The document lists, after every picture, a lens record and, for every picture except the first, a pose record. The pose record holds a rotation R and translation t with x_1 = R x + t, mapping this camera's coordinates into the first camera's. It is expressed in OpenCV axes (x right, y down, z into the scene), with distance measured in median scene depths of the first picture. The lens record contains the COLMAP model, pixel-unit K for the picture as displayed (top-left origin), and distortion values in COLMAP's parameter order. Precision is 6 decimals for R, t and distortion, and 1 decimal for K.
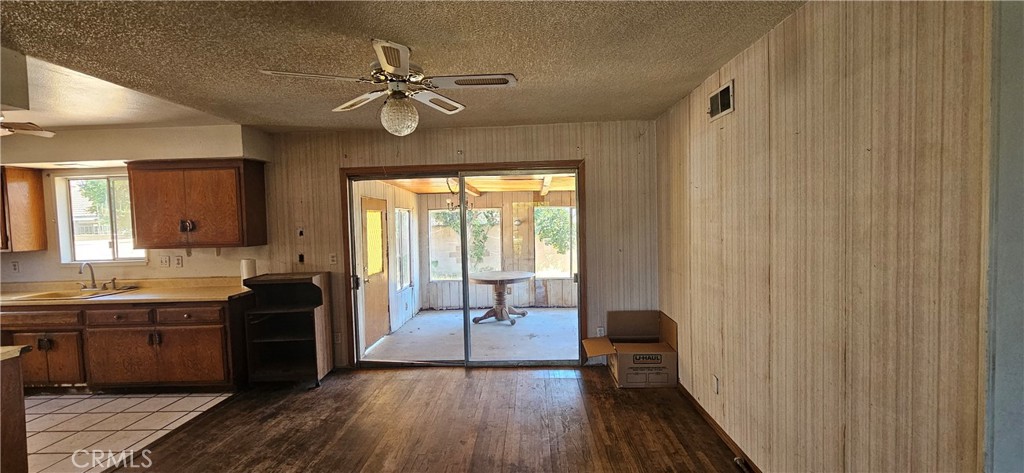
lens RADIAL K [[421.3, 0, 512.0], [0, 421.3, 236.5], [0, 0, 1]] dist [-0.004007, -0.000069]
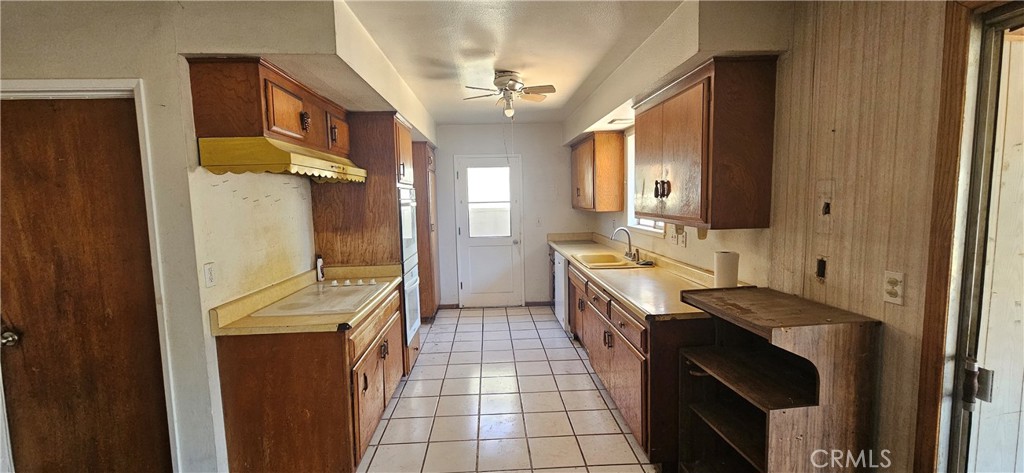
lens RADIAL K [[421.3, 0, 512.0], [0, 421.3, 236.5], [0, 0, 1]] dist [-0.004007, -0.000069]
pose [[0.085830, 0.118933, -0.989186, -0.117718], [-0.019661, 0.992858, 0.117668, -0.023026], [0.996116, 0.009349, 0.087556, 0.659125]]
